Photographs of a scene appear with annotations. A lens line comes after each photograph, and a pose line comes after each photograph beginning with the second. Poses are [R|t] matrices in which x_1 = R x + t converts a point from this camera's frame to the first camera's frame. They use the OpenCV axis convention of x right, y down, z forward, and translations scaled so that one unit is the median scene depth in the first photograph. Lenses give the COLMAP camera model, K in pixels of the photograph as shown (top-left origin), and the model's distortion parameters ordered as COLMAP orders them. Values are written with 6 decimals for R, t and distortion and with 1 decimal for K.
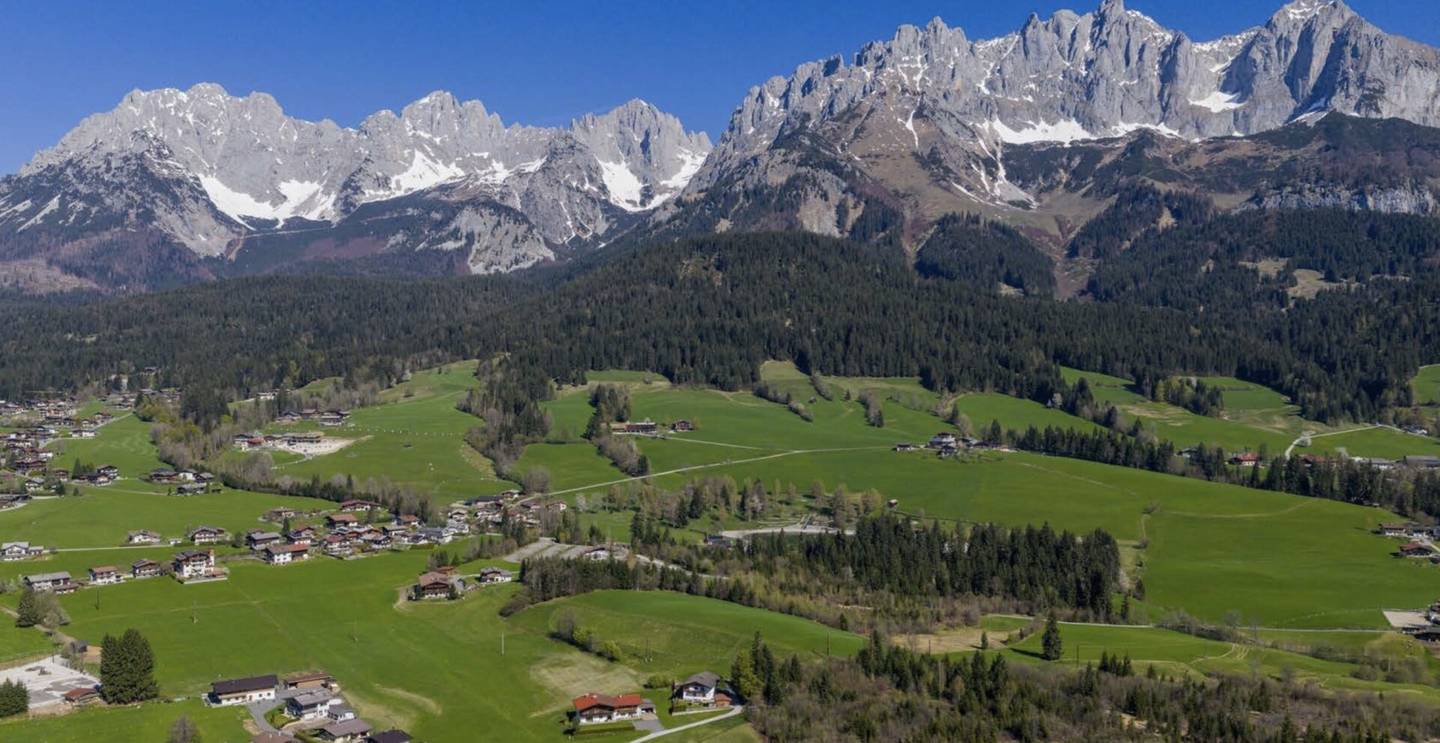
lens RADIAL K [[1138.8, 0, 721.9], [0, 1138.8, 375.1], [0, 0, 1]] dist [0.020162, -0.016332]
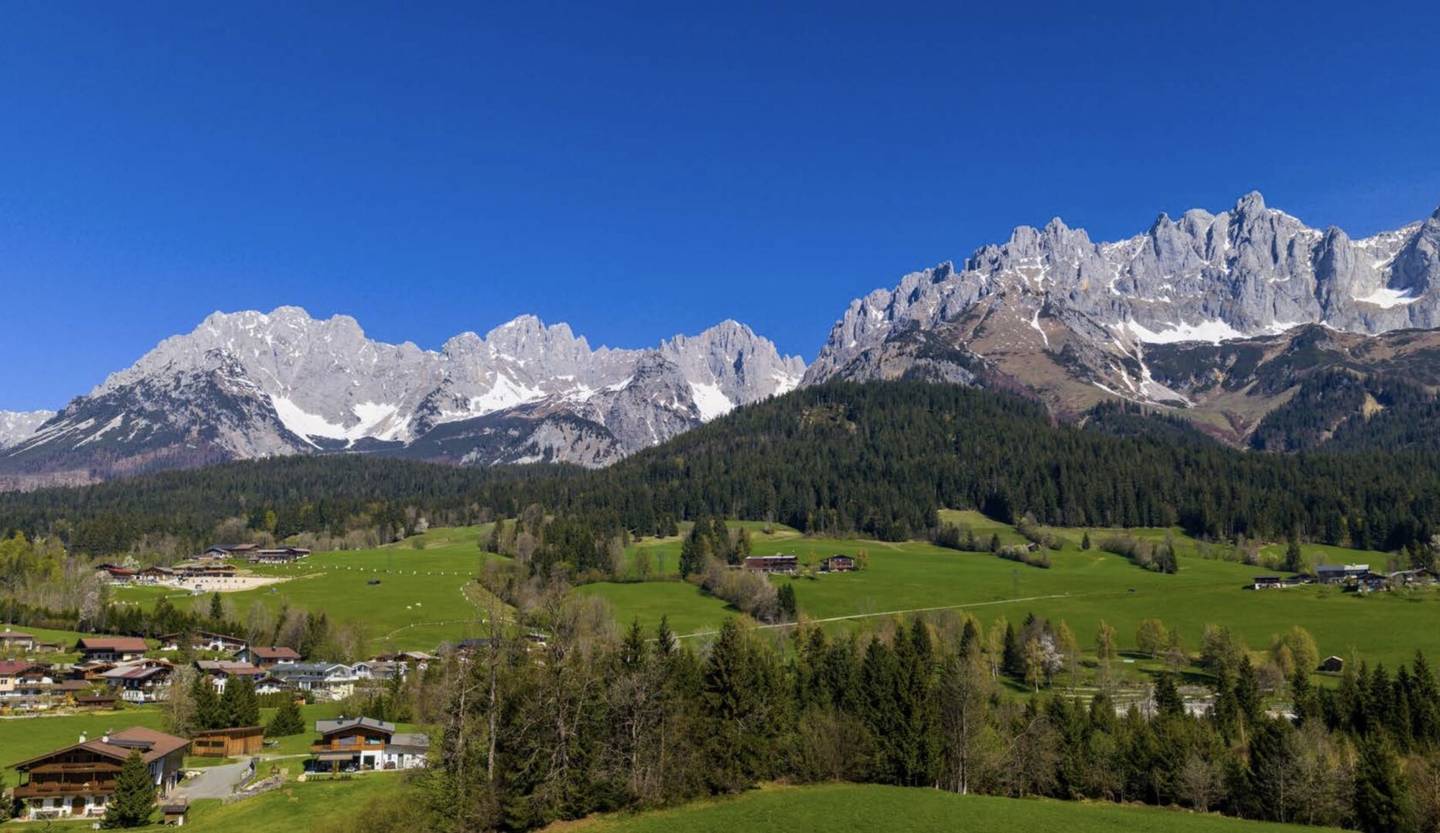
lens RADIAL K [[1139.5, 0, 734.0], [0, 1139.5, 428.4], [0, 0, 1]] dist [0.020276, -0.021716]
pose [[0.997983, -0.002771, -0.063425, -0.014205], [-0.008641, 0.983820, -0.178953, 0.022431], [0.062894, 0.179140, 0.981811, 0.109202]]
